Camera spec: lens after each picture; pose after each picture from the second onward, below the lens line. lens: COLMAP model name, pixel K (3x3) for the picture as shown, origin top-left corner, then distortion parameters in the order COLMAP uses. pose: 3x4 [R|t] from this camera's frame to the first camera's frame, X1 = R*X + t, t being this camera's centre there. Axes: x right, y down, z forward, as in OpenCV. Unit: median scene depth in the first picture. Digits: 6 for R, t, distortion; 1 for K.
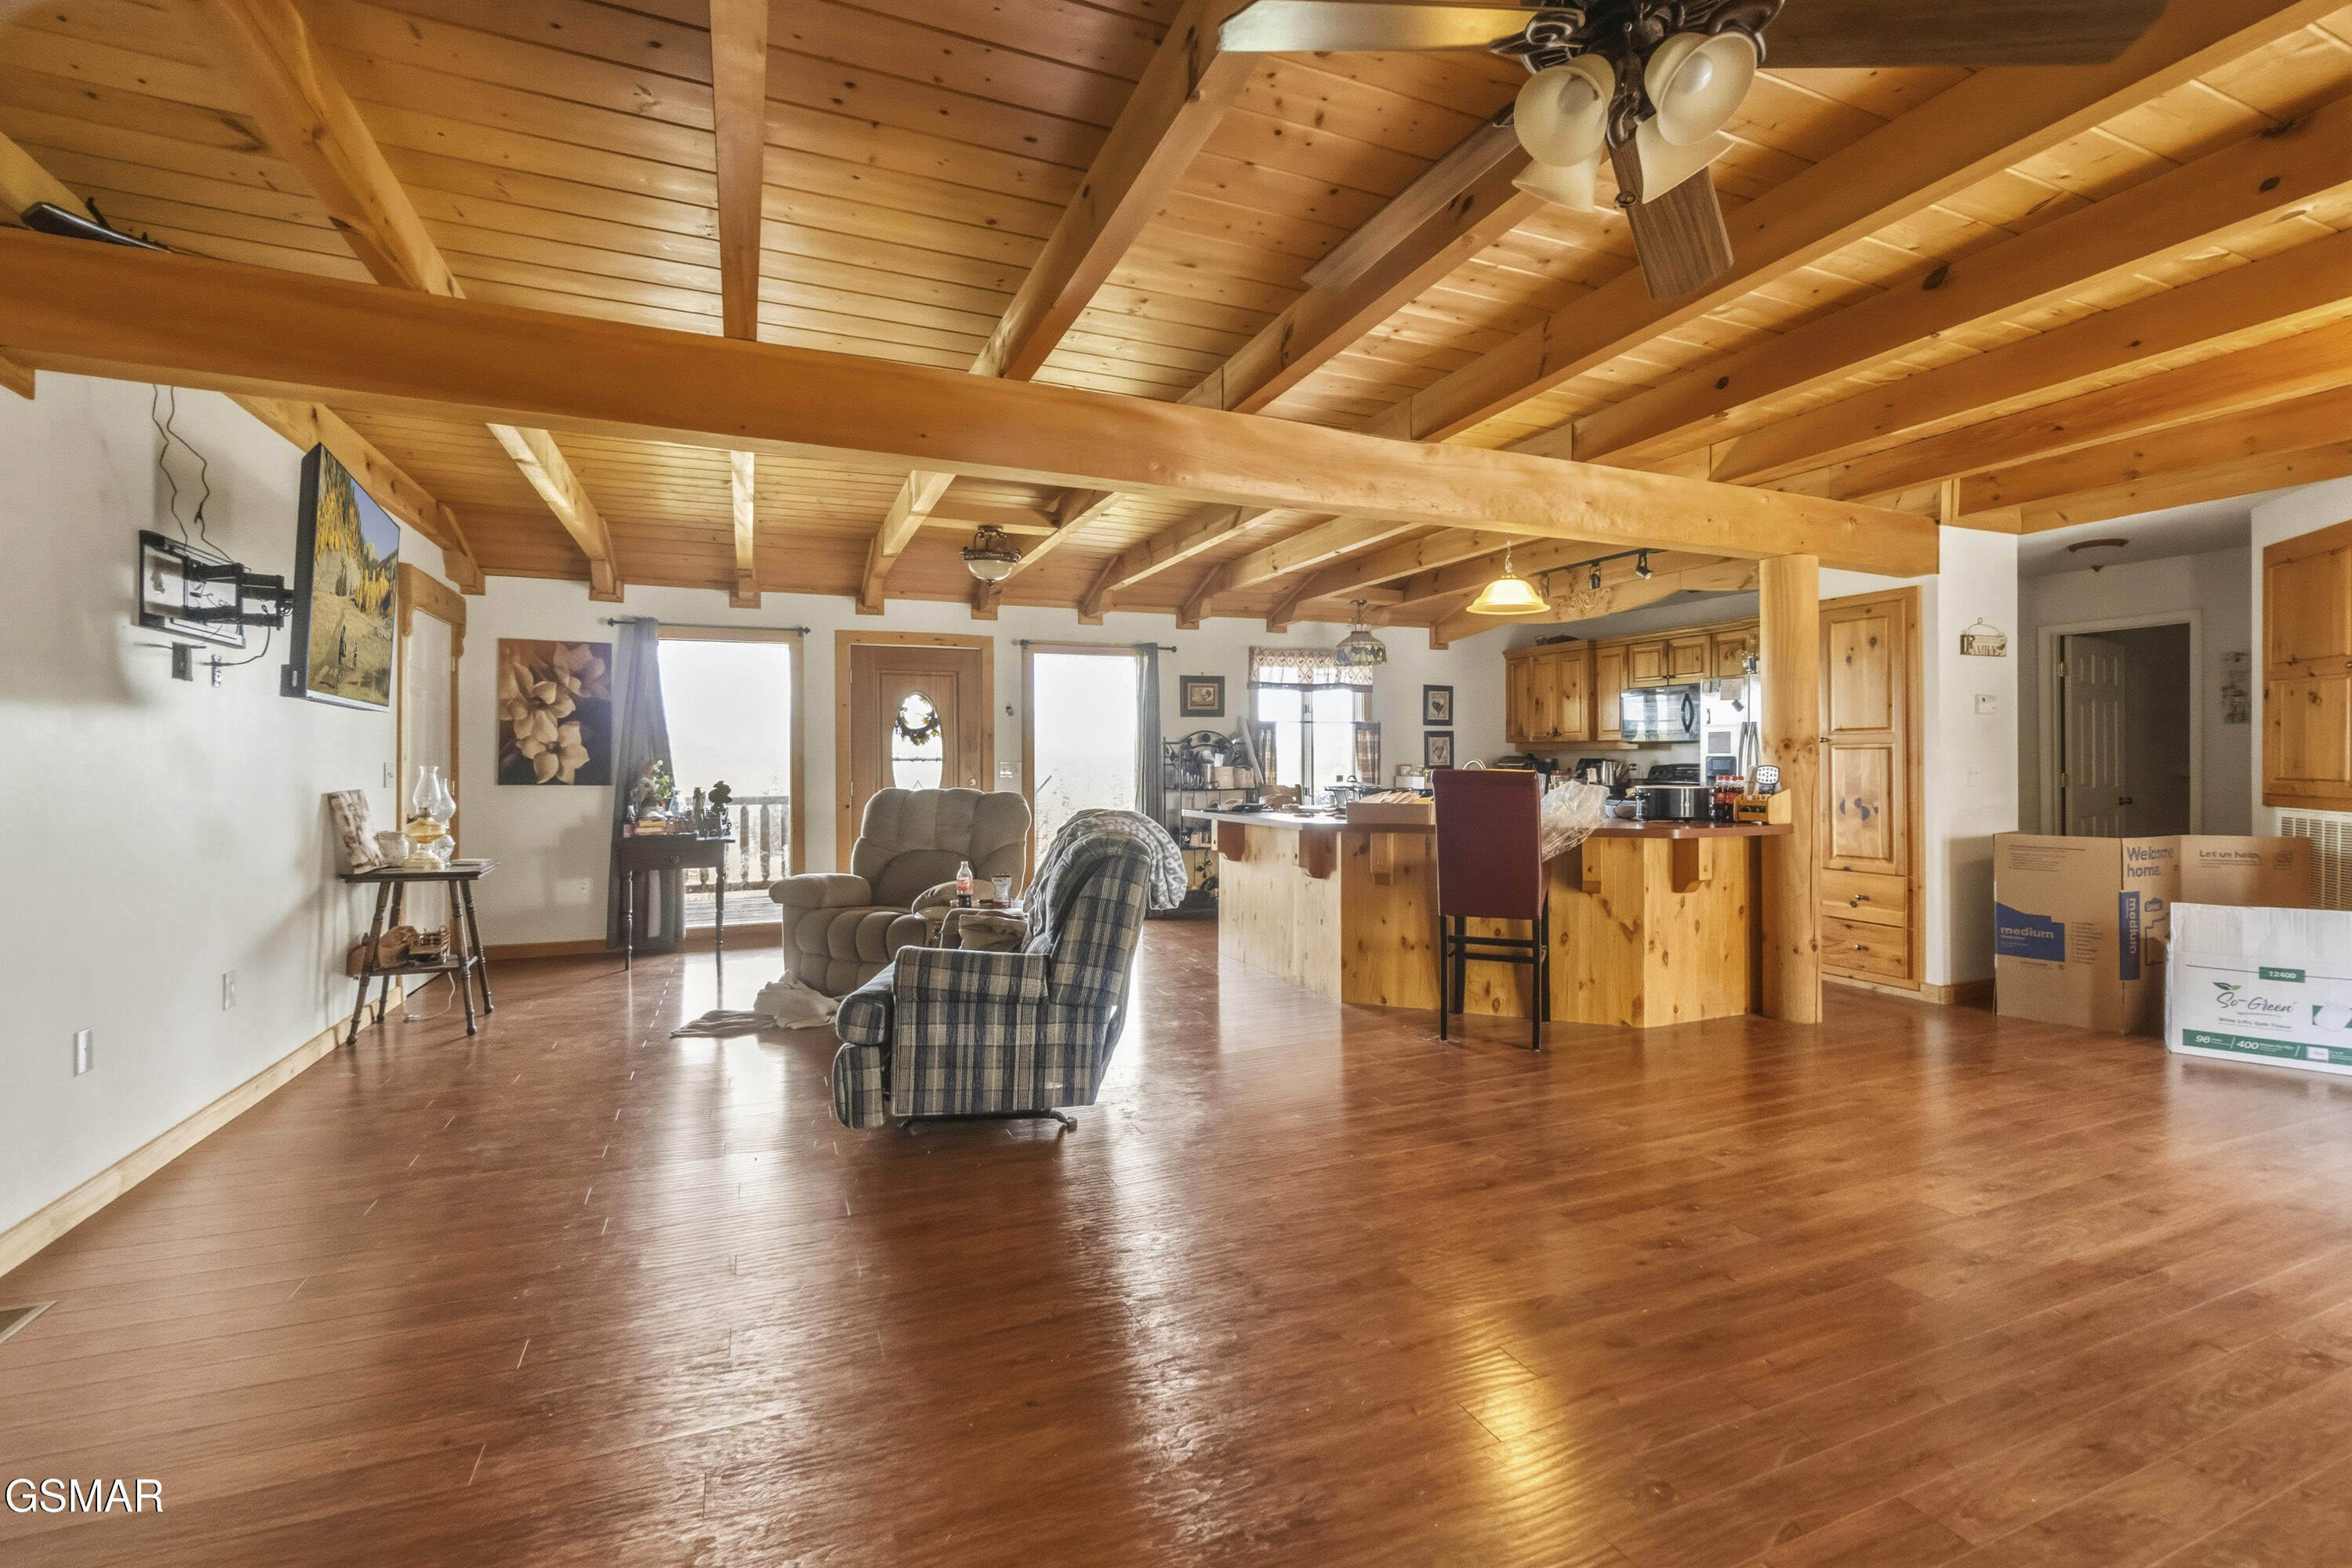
lens RADIAL K [[1010.9, 0, 1169.9], [0, 1010.9, 759.6], [0, 0, 1]] dist [-0.000809, 0.000436]
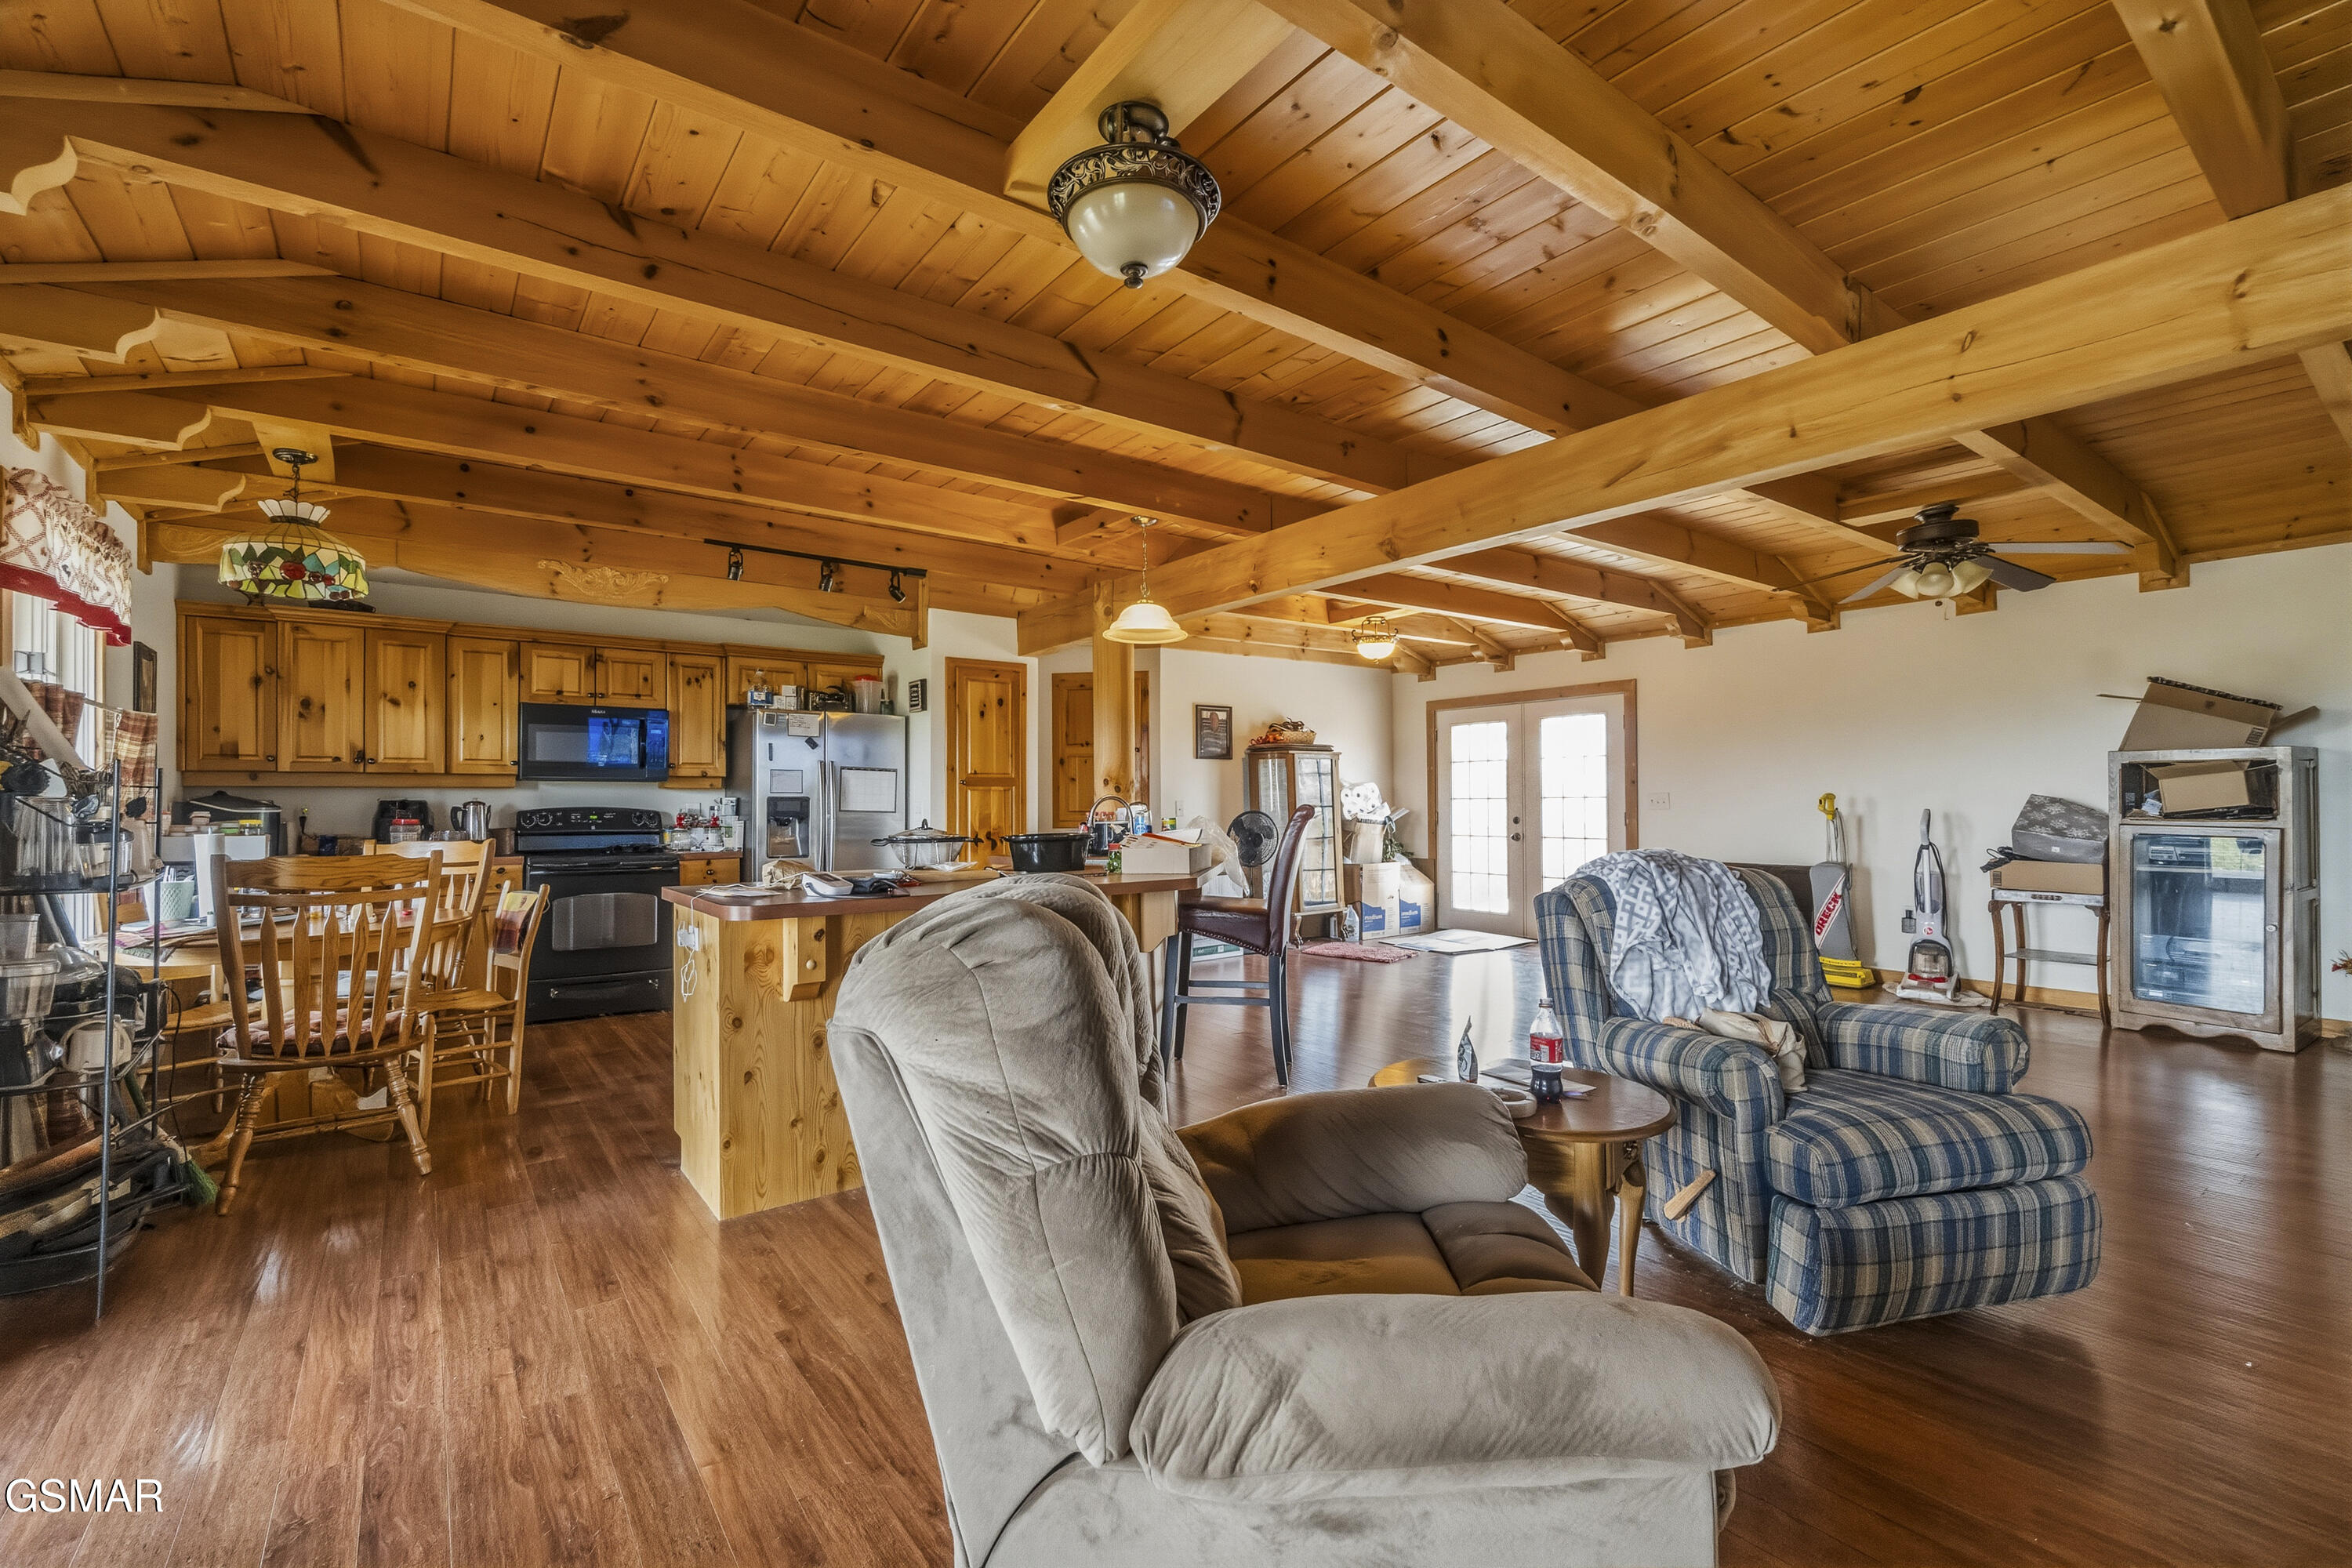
lens RADIAL K [[1010.9, 0, 1169.9], [0, 1010.9, 759.6], [0, 0, 1]] dist [-0.000809, 0.000436]
pose [[-0.249650, 0.046821, 0.967204, -0.368892], [0.010493, 0.998903, -0.045647, 0.007998], [-0.968279, -0.001247, -0.249867, 0.779910]]
